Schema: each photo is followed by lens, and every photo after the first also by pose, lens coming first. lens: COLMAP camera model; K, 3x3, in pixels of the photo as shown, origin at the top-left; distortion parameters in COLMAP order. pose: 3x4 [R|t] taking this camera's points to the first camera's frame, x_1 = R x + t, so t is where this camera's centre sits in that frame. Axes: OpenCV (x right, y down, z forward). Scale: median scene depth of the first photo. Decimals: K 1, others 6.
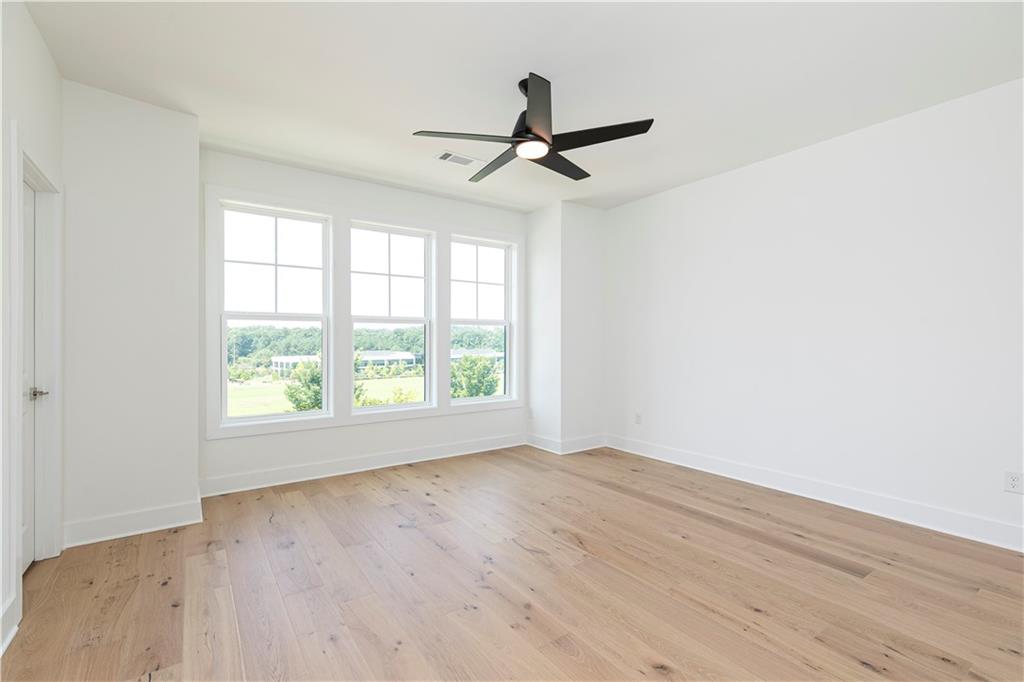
lens RADIAL K [[464.8, 0, 513.9], [0, 464.8, 346.4], [0, 0, 1]] dist [0.000860, -0.000480]
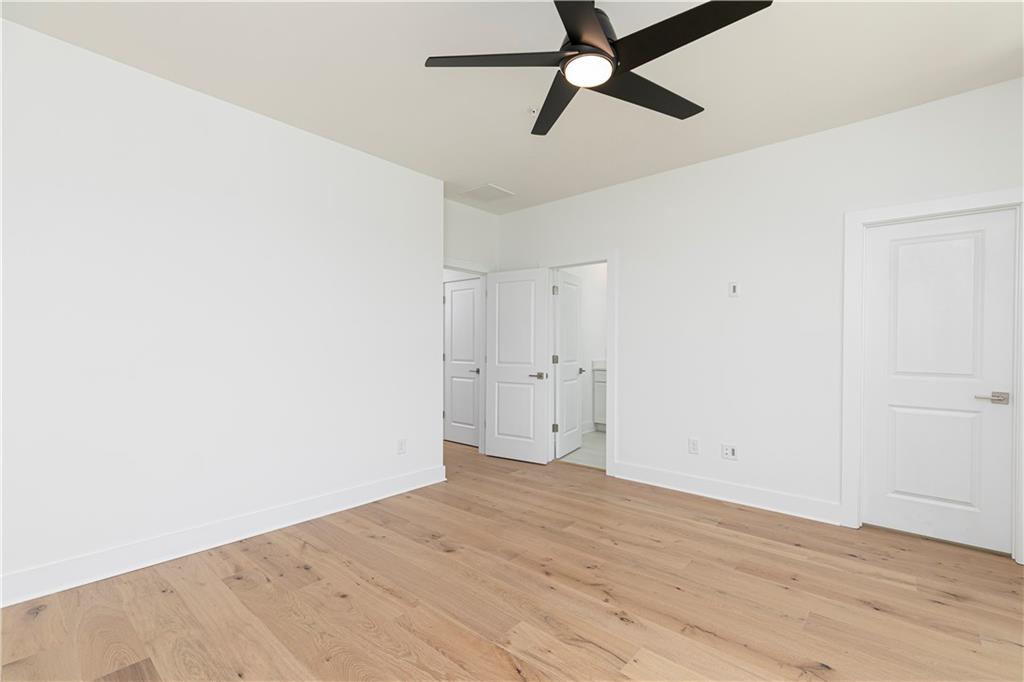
lens RADIAL K [[464.8, 0, 518.3], [0, 464.8, 339.8], [0, 0, 1]] dist [0.000860, -0.000480]
pose [[-0.966921, -0.008766, -0.254924, 0.375273], [-0.007848, 0.999959, -0.004617, -0.022834], [0.254954, -0.002464, -0.966950, 1.955525]]
